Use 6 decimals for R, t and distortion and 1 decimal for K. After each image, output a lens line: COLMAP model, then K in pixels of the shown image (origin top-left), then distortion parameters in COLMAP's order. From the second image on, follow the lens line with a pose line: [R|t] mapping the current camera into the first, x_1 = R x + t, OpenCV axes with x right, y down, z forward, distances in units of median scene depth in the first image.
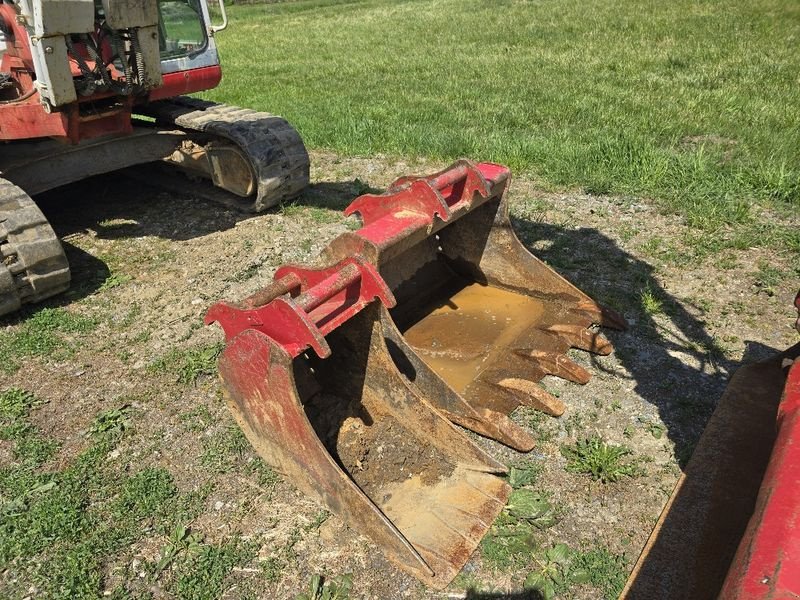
lens RADIAL K [[549.3, 0, 397.0], [0, 549.3, 300.9], [0, 0, 1]] dist [0.070741, -0.062844]
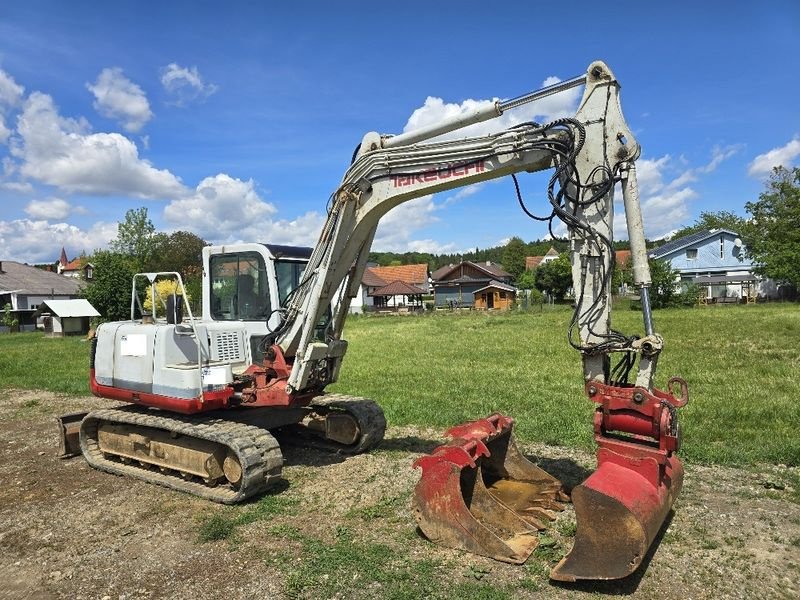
lens RADIAL K [[527.9, 0, 398.2], [0, 527.9, 301.6], [0, 0, 1]] dist [0.061889, -0.055317]
pose [[0.996607, 0.033486, 0.075187, -0.466507], [0.009270, 0.862023, -0.506785, 0.462869], [-0.081783, 0.505762, 0.858788, -1.114031]]
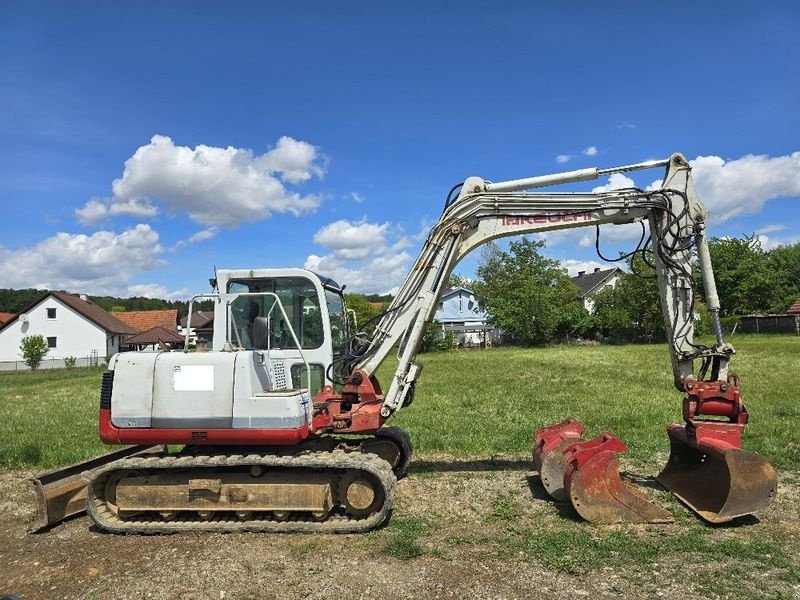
lens RADIAL K [[527.9, 0, 398.2], [0, 527.9, 301.6], [0, 0, 1]] dist [0.061889, -0.055317]
pose [[0.853887, 0.071671, 0.515500, -1.954245], [0.247509, 0.815383, -0.523345, 0.459018], [-0.457838, 0.574468, 0.678506, -0.788516]]
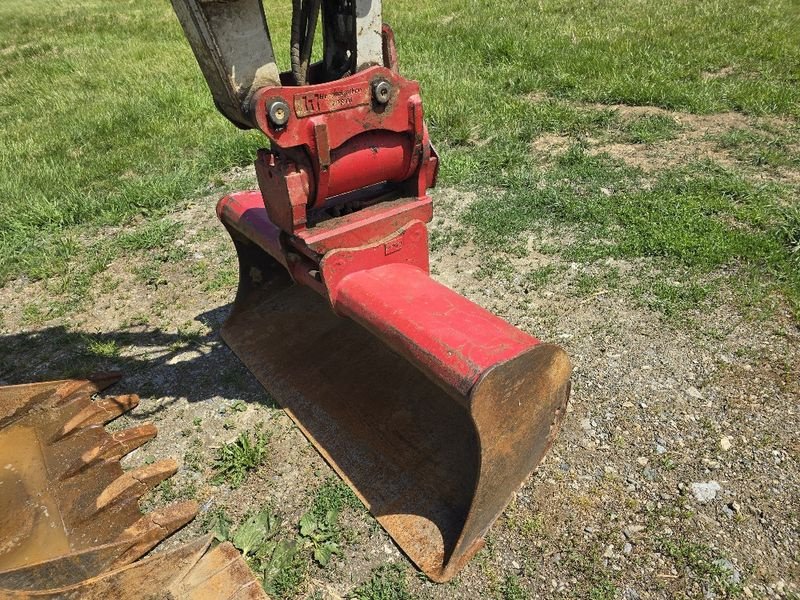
lens RADIAL K [[551.6, 0, 395.7], [0, 551.6, 289.0], [0, 0, 1]] dist [0.064265, -0.055208]
pose [[0.210573, -0.500504, 0.839735, -0.243088], [0.577255, 0.756906, 0.306383, -0.091469], [-0.788946, 0.420225, 0.448302, 0.115526]]
